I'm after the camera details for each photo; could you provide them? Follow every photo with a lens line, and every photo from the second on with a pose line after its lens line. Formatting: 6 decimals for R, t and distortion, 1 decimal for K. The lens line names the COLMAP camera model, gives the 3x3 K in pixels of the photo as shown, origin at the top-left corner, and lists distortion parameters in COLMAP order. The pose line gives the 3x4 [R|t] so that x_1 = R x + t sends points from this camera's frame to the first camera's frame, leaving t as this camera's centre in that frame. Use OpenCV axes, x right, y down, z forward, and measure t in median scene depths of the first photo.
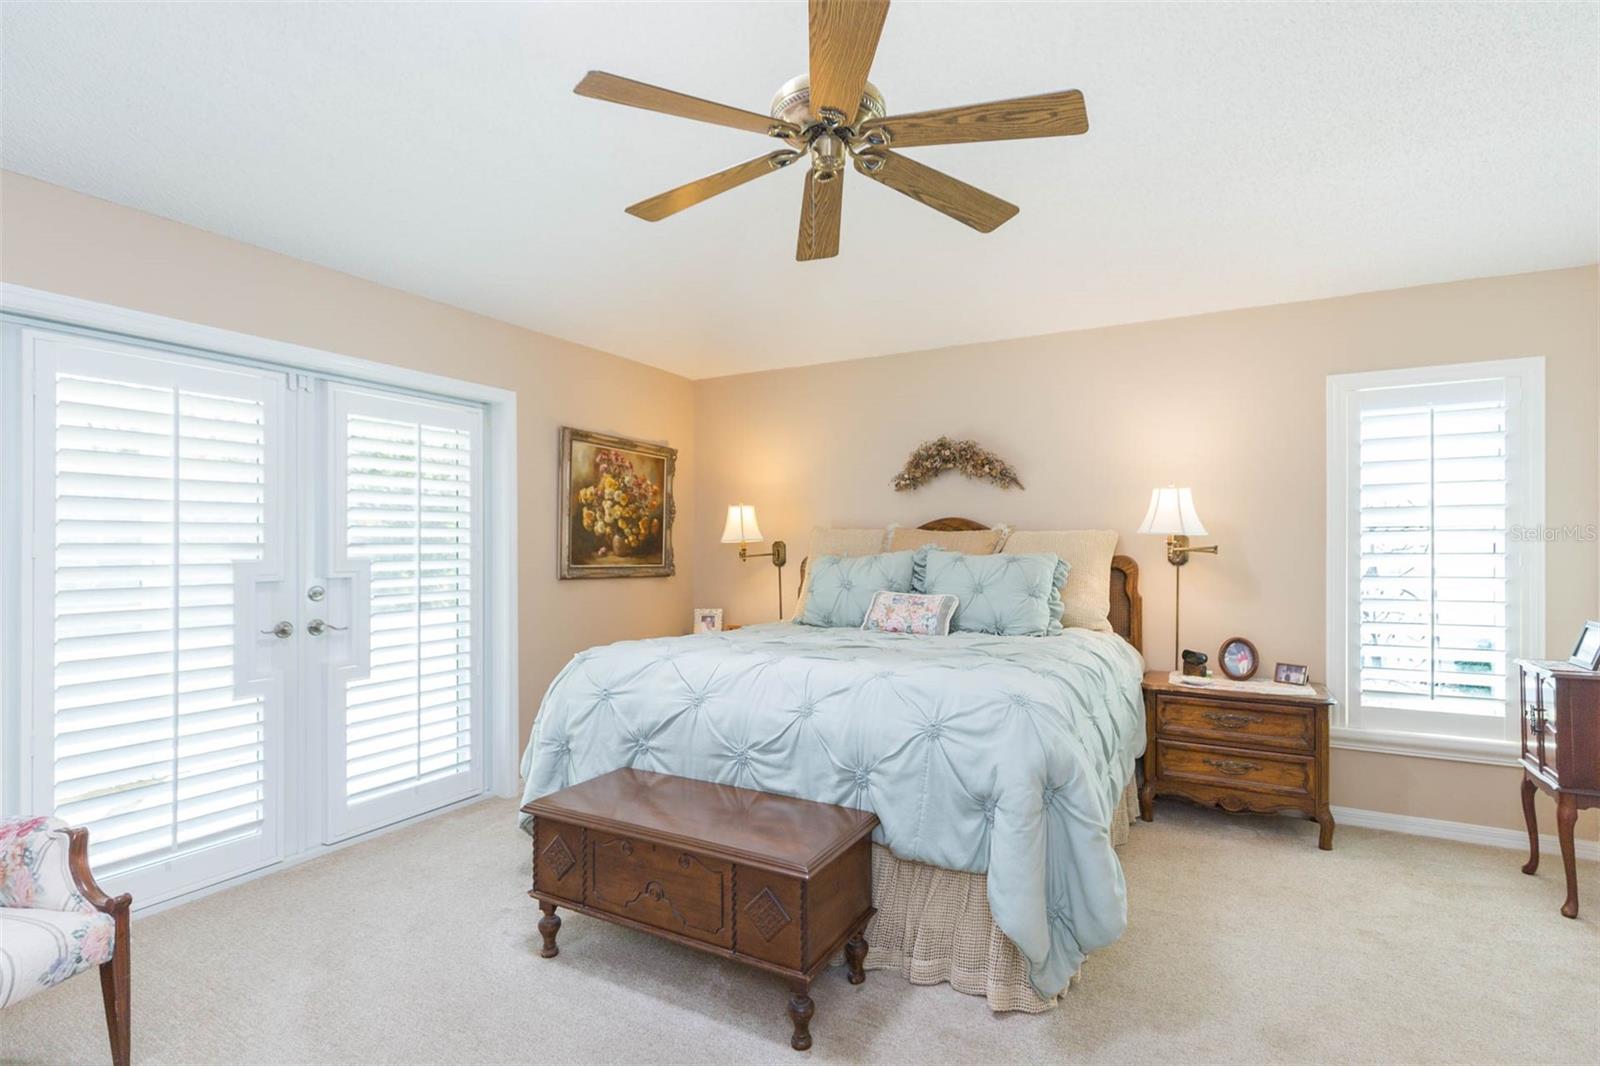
lens RADIAL K [[765.2, 0, 811.1], [0, 765.2, 551.5], [0, 0, 1]] dist [0.005503, 0.000483]
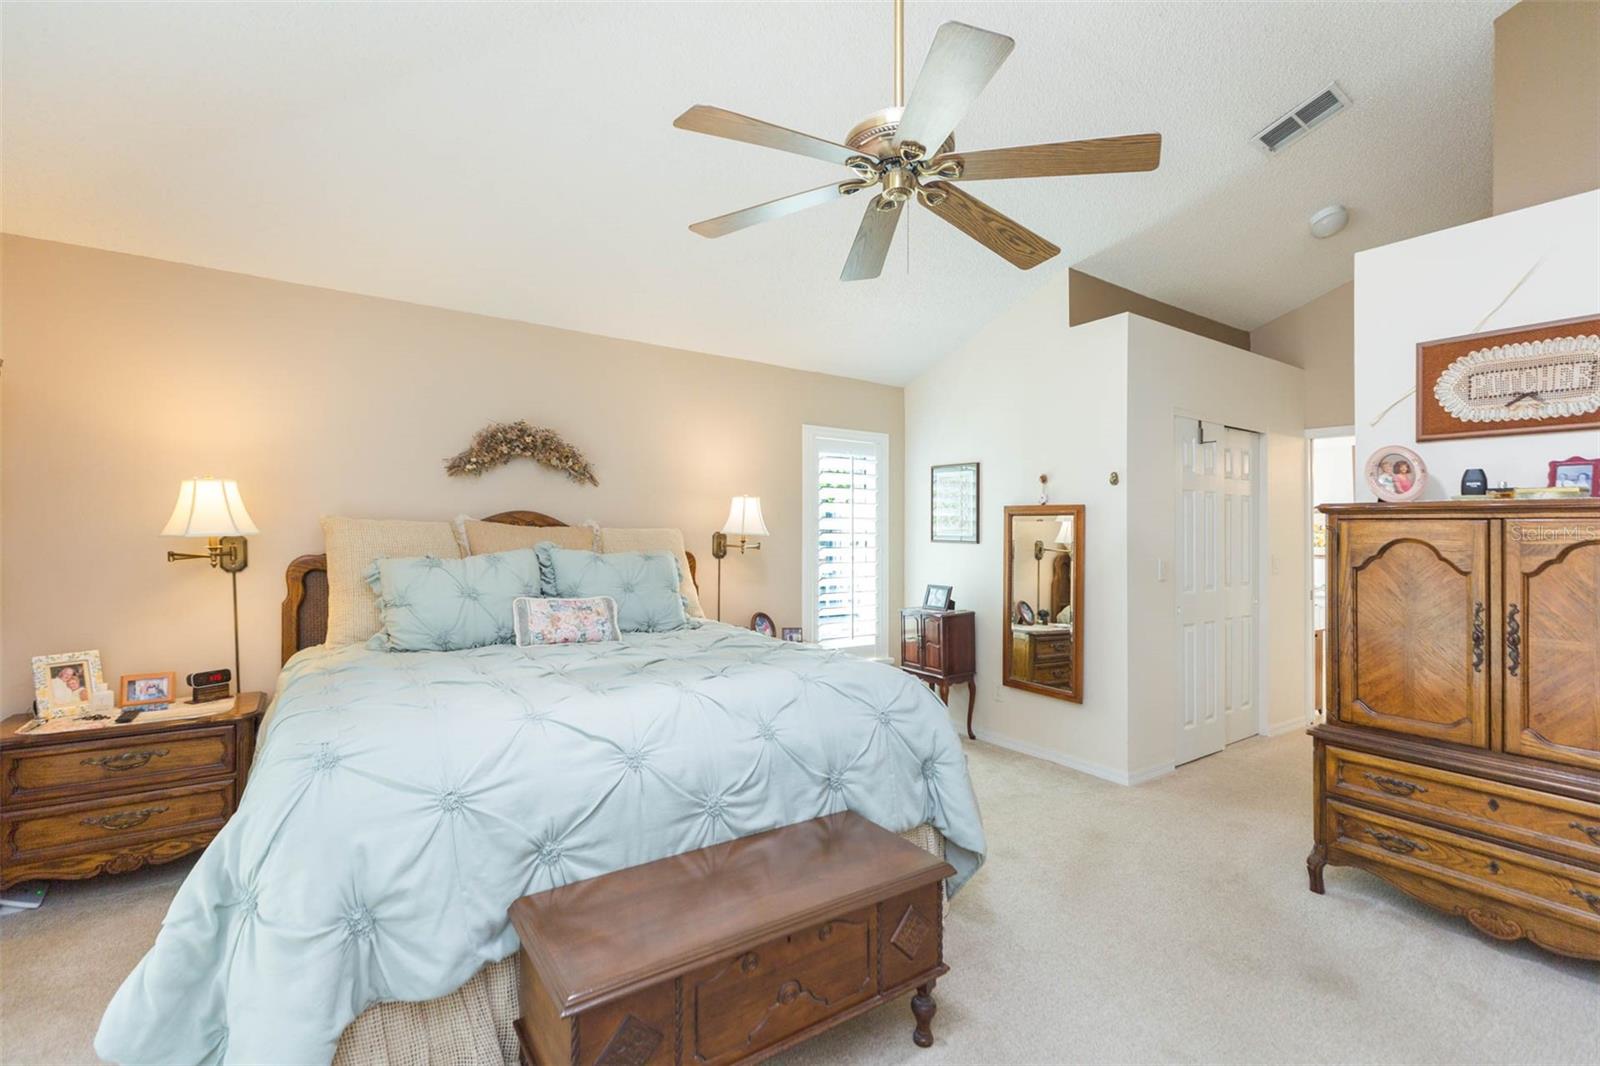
lens RADIAL K [[723.0, 0, 807.2], [0, 723.0, 529.2], [0, 0, 1]] dist [0.004231, 0.001009]
pose [[0.440657, 0.008370, 0.897637, -0.560297], [-0.006370, 0.999961, -0.006197, -0.024792], [-0.897653, -0.002988, 0.440692, 0.411358]]
